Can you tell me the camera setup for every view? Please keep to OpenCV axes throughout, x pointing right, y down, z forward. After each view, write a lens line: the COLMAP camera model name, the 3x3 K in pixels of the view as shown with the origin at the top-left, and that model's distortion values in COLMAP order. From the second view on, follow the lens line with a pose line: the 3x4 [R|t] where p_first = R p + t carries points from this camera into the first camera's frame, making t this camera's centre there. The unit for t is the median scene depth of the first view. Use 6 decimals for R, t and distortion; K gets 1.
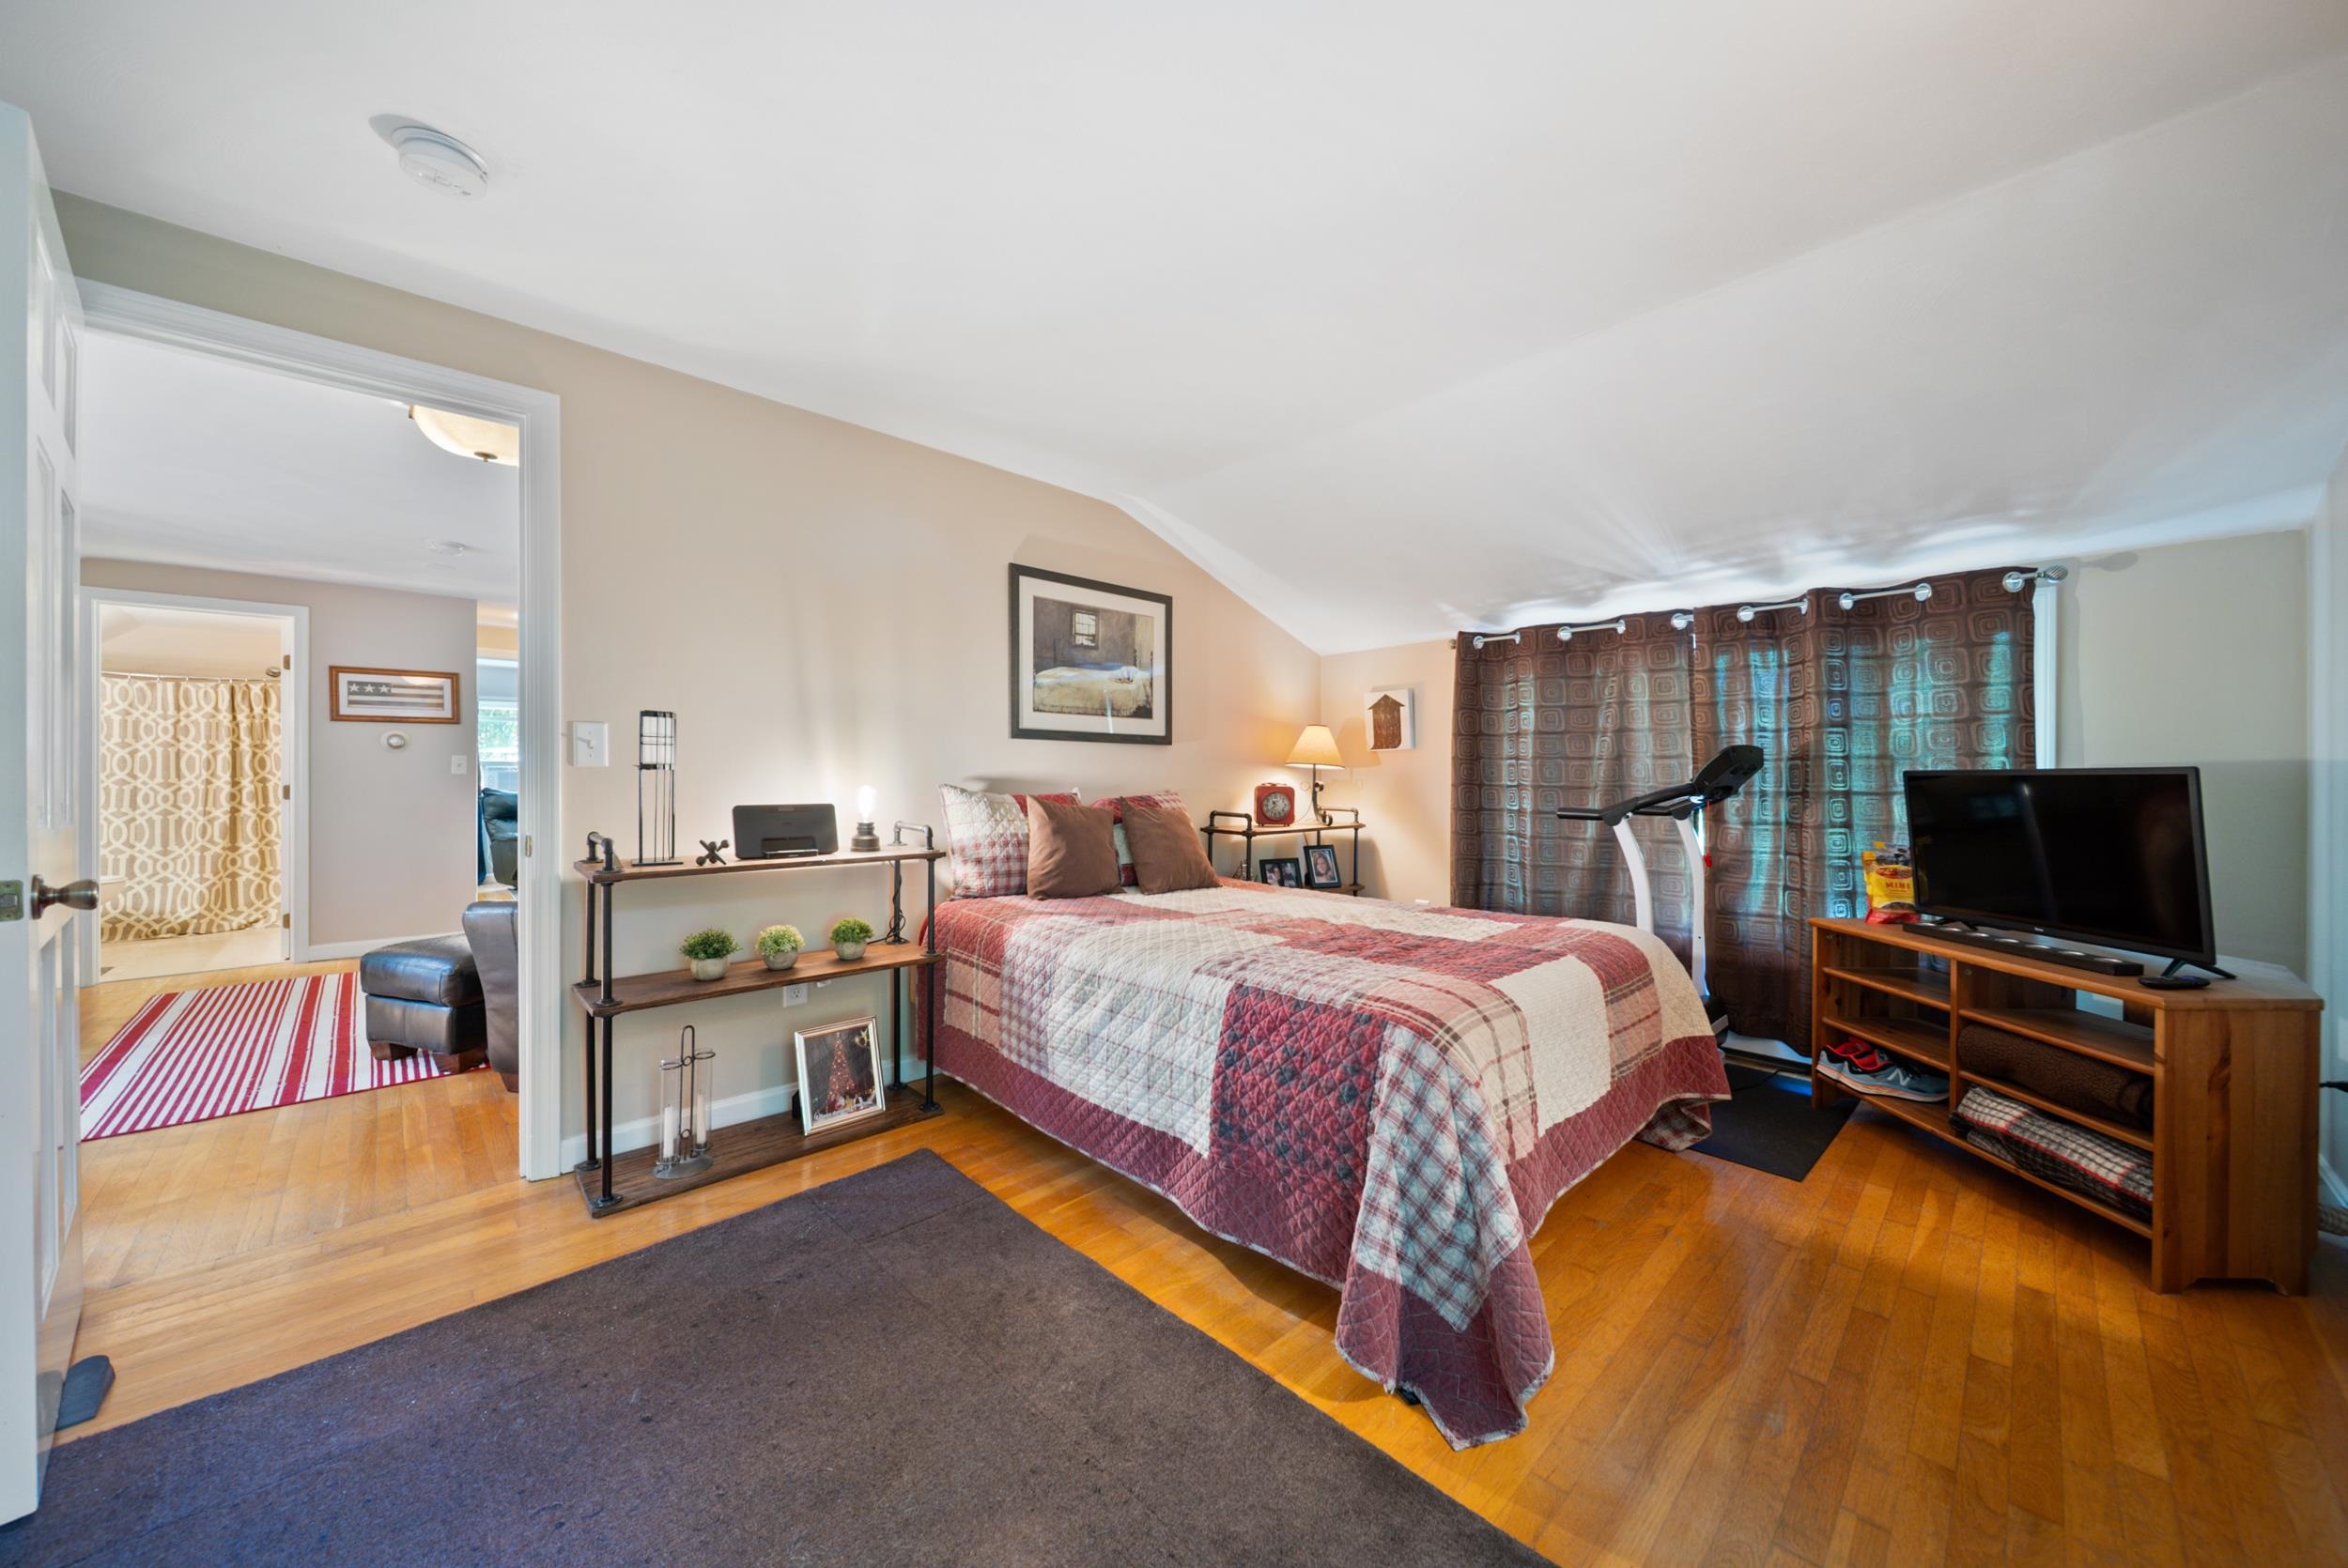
lens RADIAL K [[837.0, 0, 1171.5], [0, 837.0, 780.0], [0, 0, 1]] dist [-0.000197, -0.000795]
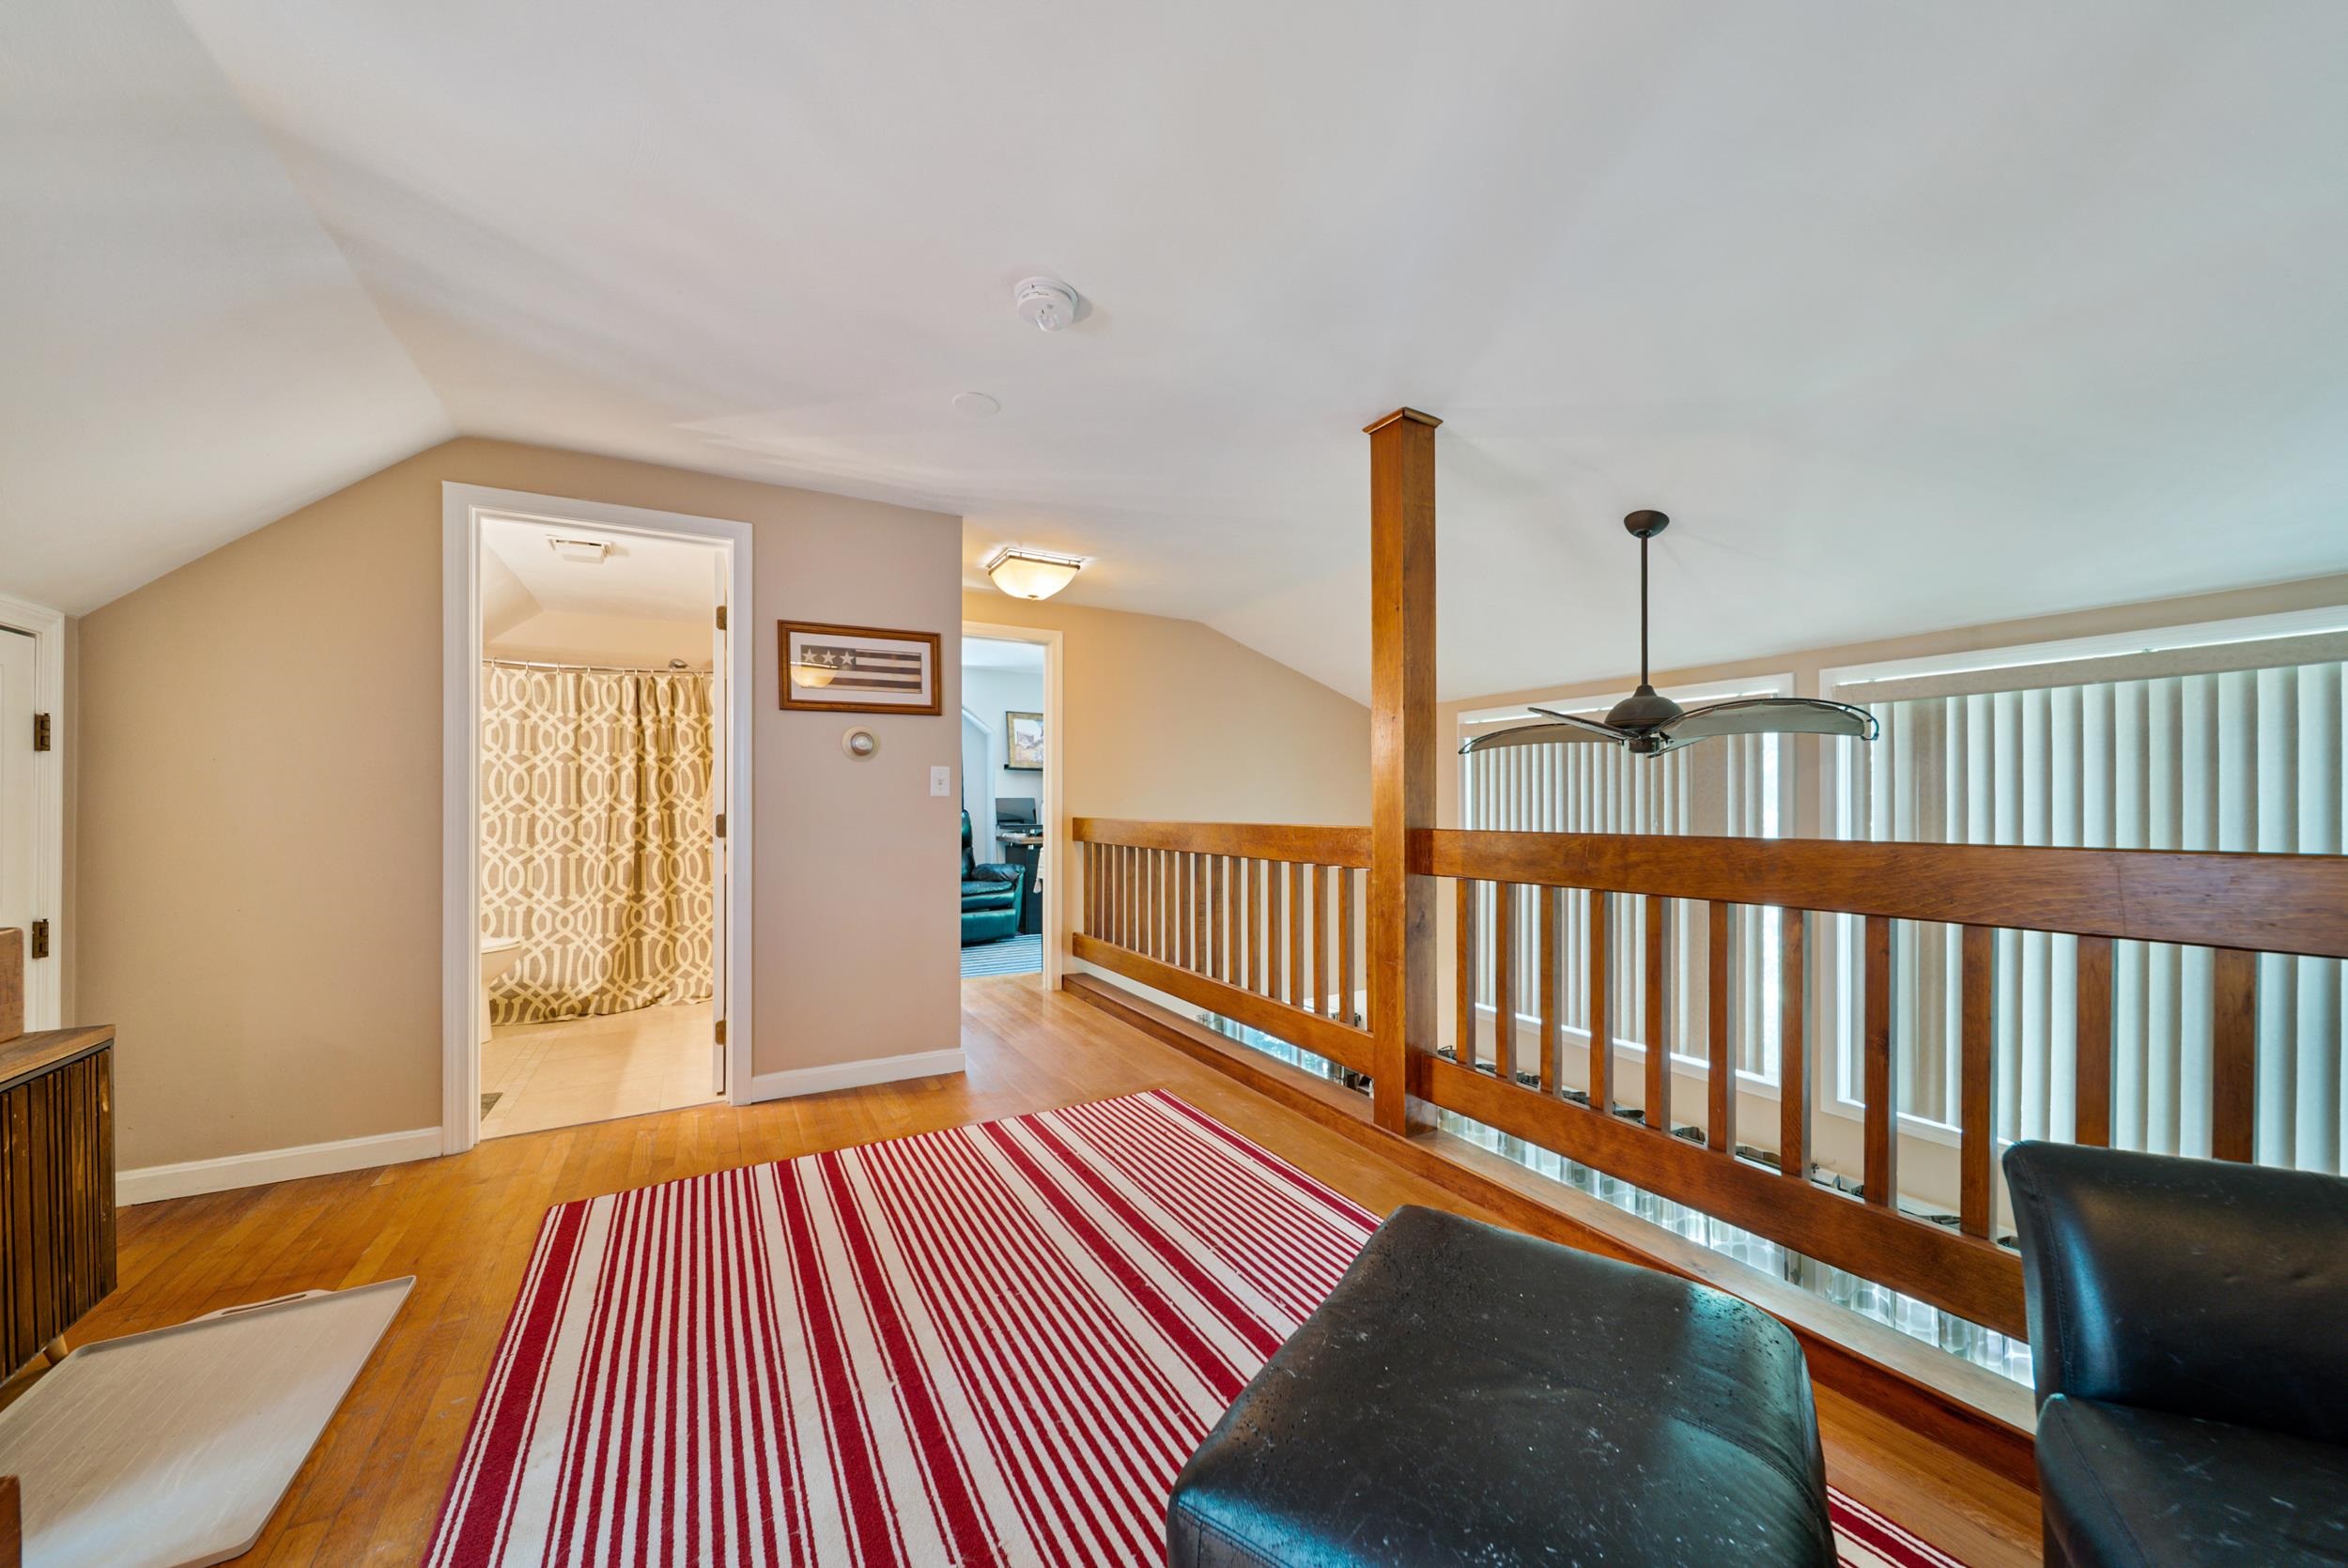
lens RADIAL K [[837.0, 0, 1176.1], [0, 837.0, 798.1], [0, 0, 1]] dist [-0.000197, -0.000795]
pose [[0.970090, -0.003797, -0.242718, -0.493019], [0.002426, 0.999979, -0.005946, -0.001004], [0.242735, 0.005180, 0.970079, 0.406802]]
